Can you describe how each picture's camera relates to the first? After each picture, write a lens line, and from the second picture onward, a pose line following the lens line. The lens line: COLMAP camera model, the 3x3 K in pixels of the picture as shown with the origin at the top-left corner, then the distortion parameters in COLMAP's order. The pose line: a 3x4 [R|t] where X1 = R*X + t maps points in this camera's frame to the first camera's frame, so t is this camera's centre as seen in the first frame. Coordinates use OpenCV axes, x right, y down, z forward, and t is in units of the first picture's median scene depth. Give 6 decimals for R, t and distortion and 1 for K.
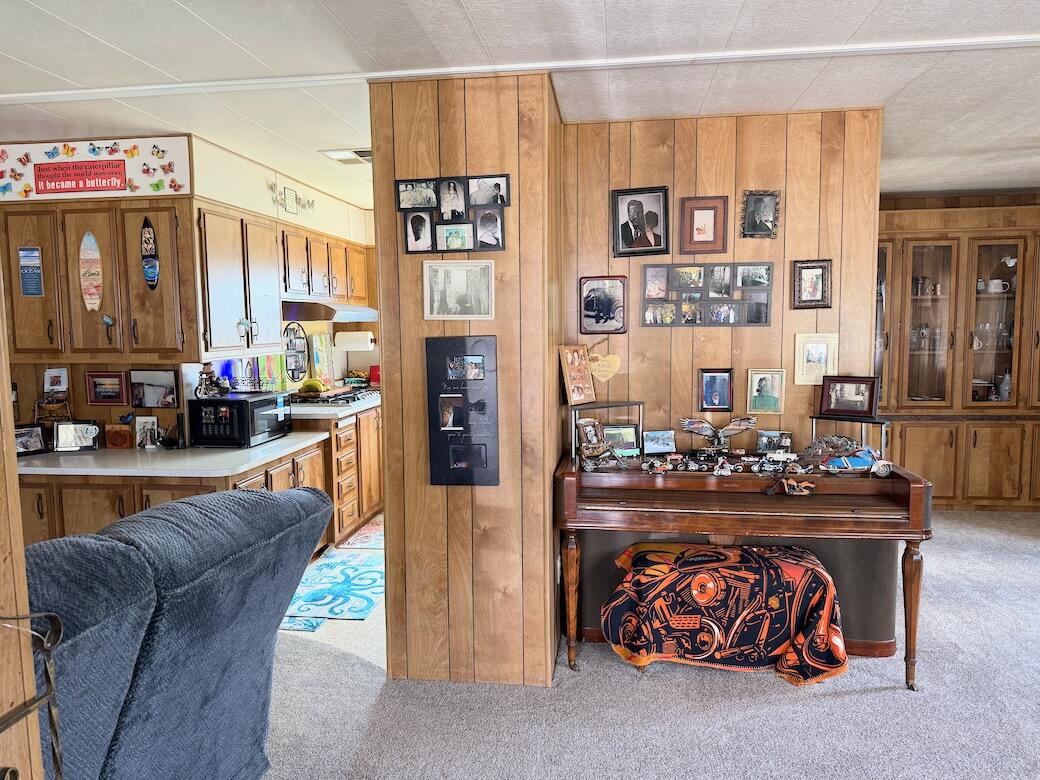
lens RADIAL K [[743.7, 0, 522.2], [0, 743.7, 390.6], [0, 0, 1]] dist [0.049725, -0.048513]
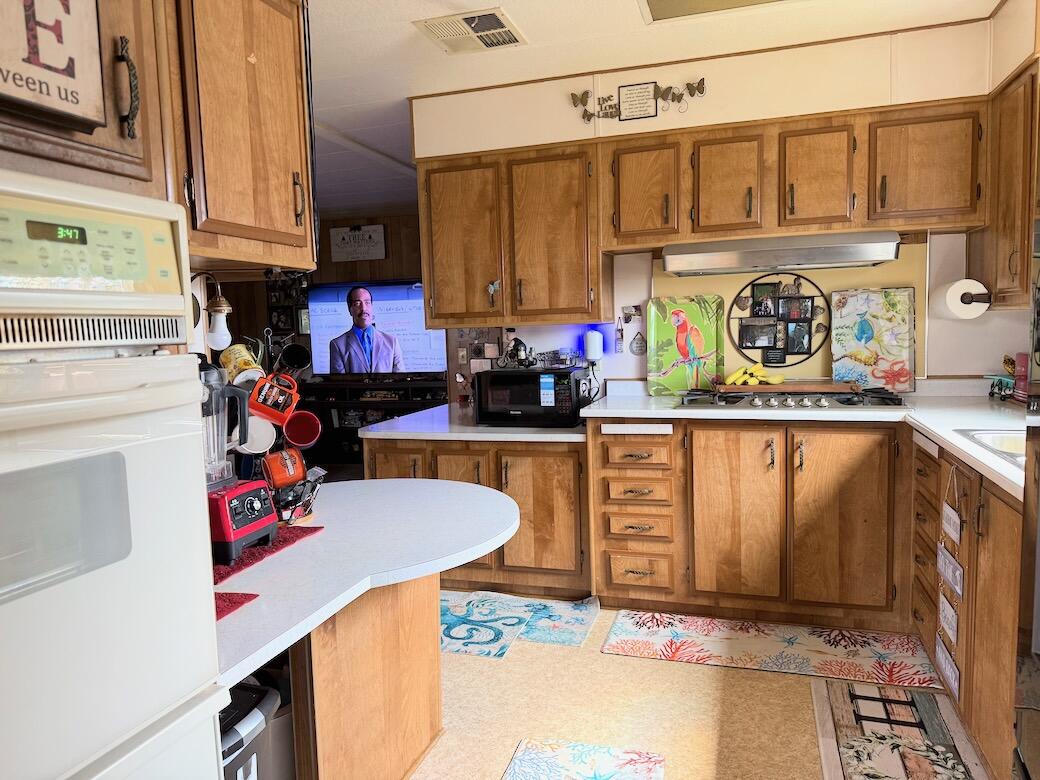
lens RADIAL K [[743.7, 0, 521.9], [0, 743.7, 391.6], [0, 0, 1]] dist [0.049725, -0.048513]
pose [[-0.189094, 0.115492, -0.975144, 0.074209], [-0.058774, 0.989948, 0.128642, -0.012389], [0.980198, 0.081639, -0.180405, 0.184432]]
